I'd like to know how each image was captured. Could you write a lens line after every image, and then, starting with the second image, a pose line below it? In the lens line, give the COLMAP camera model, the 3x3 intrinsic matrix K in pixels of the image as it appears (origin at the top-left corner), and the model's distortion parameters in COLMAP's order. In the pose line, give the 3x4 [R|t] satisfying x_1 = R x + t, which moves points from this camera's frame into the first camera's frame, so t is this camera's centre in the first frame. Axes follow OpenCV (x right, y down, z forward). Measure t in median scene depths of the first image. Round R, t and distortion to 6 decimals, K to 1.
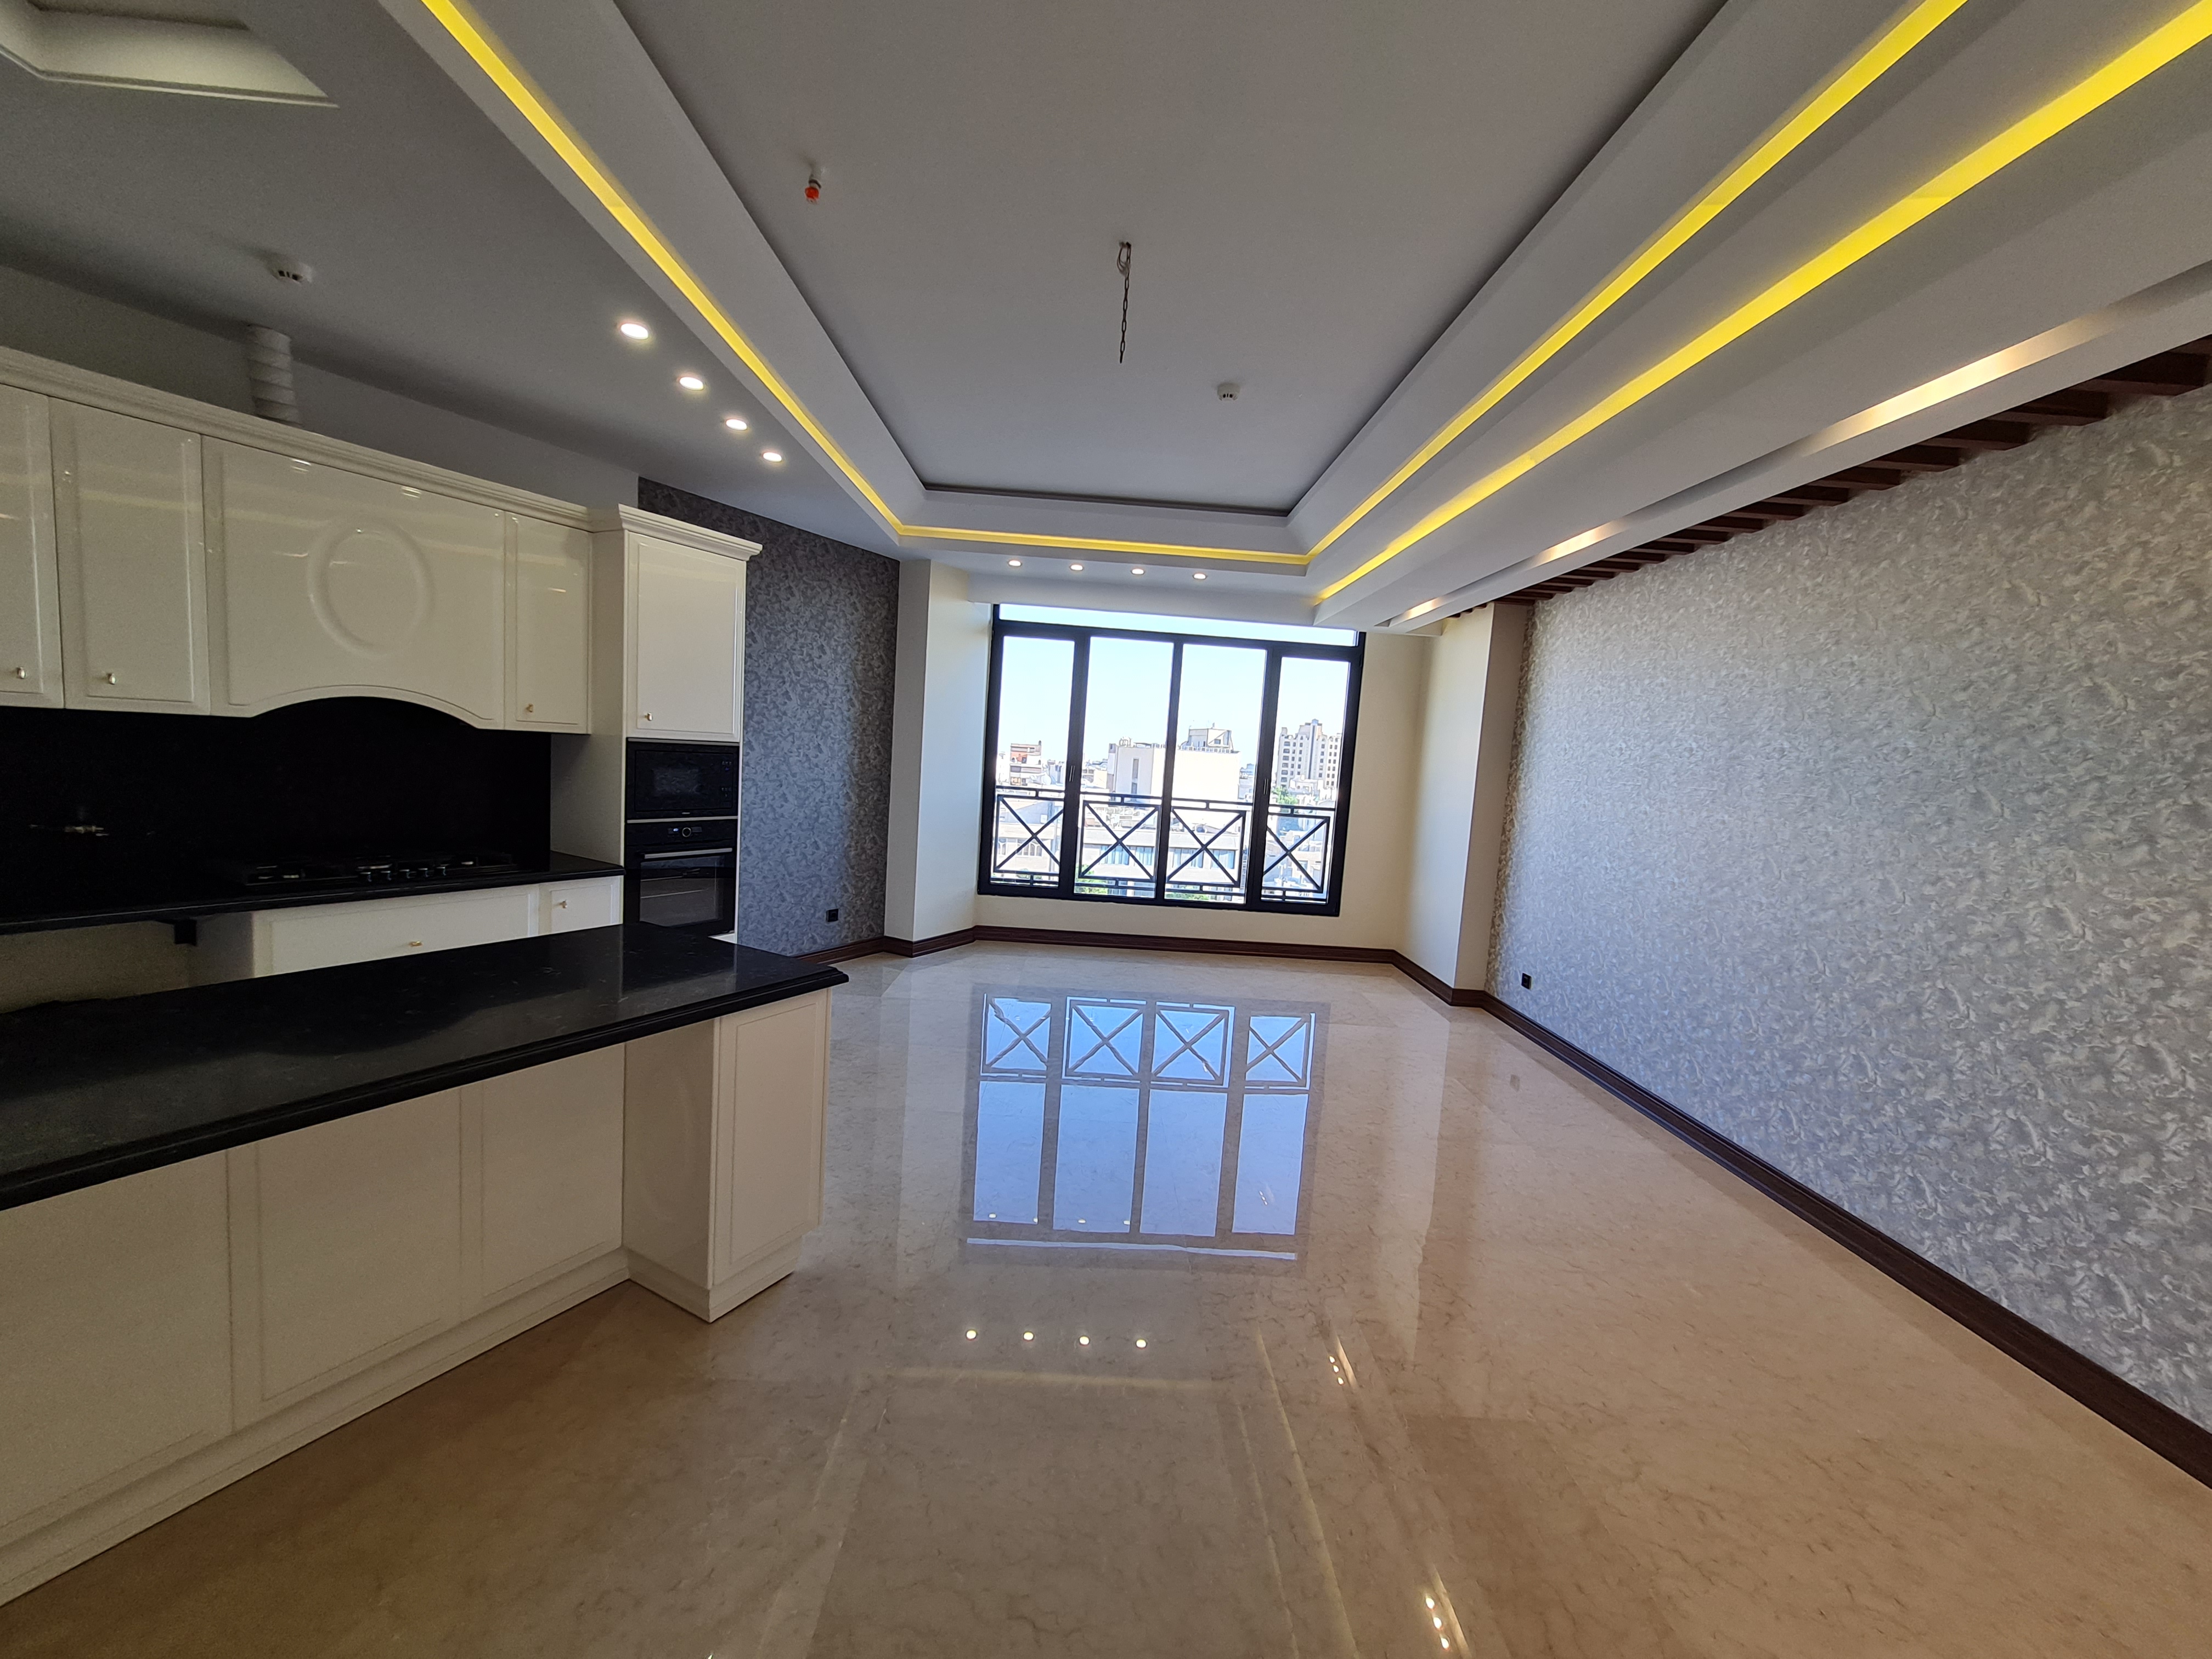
lens RADIAL K [[873.0, 0, 1115.3], [0, 873.0, 839.4], [0, 0, 1]] dist [0.001077, 0.000159]
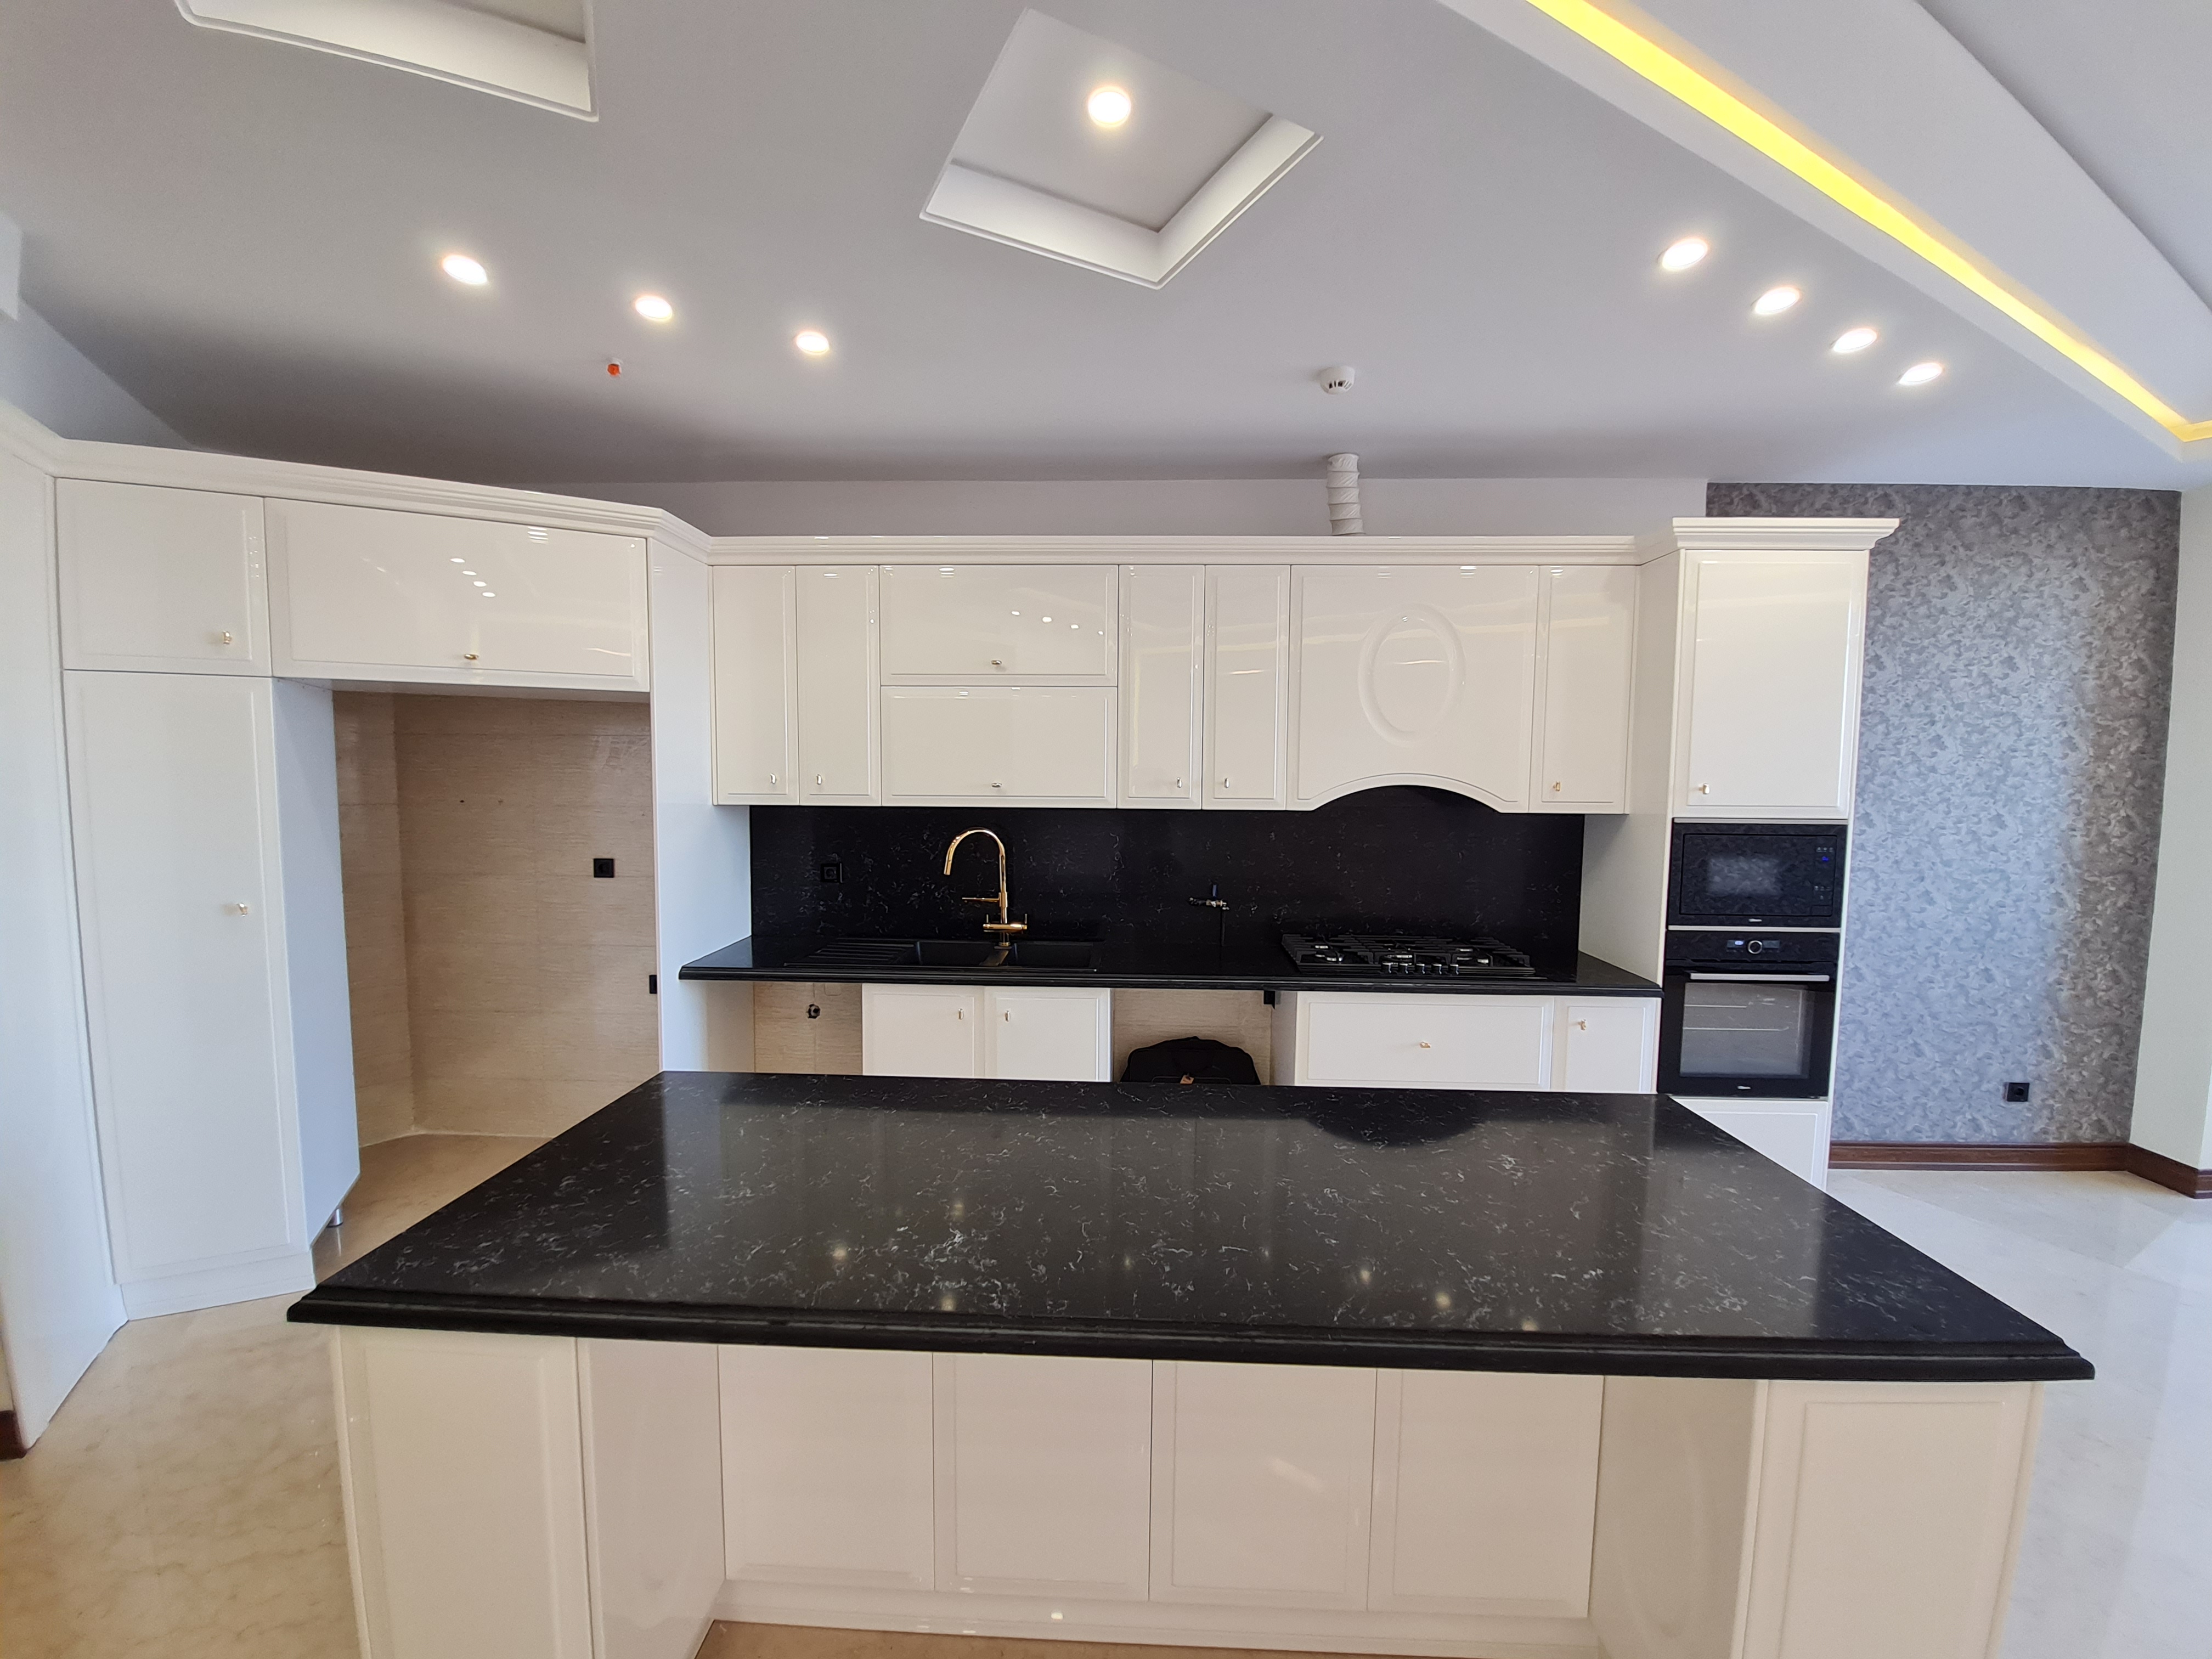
lens RADIAL K [[881.2, 0, 1106.0], [0, 881.2, 829.5], [0, 0, 1]] dist [-0.001028, -0.008220]
pose [[0.442962, -0.003133, -0.896535, -0.081944], [-0.069576, 0.996858, -0.037860, -0.039460], [0.893837, 0.079148, 0.441352, 0.200574]]
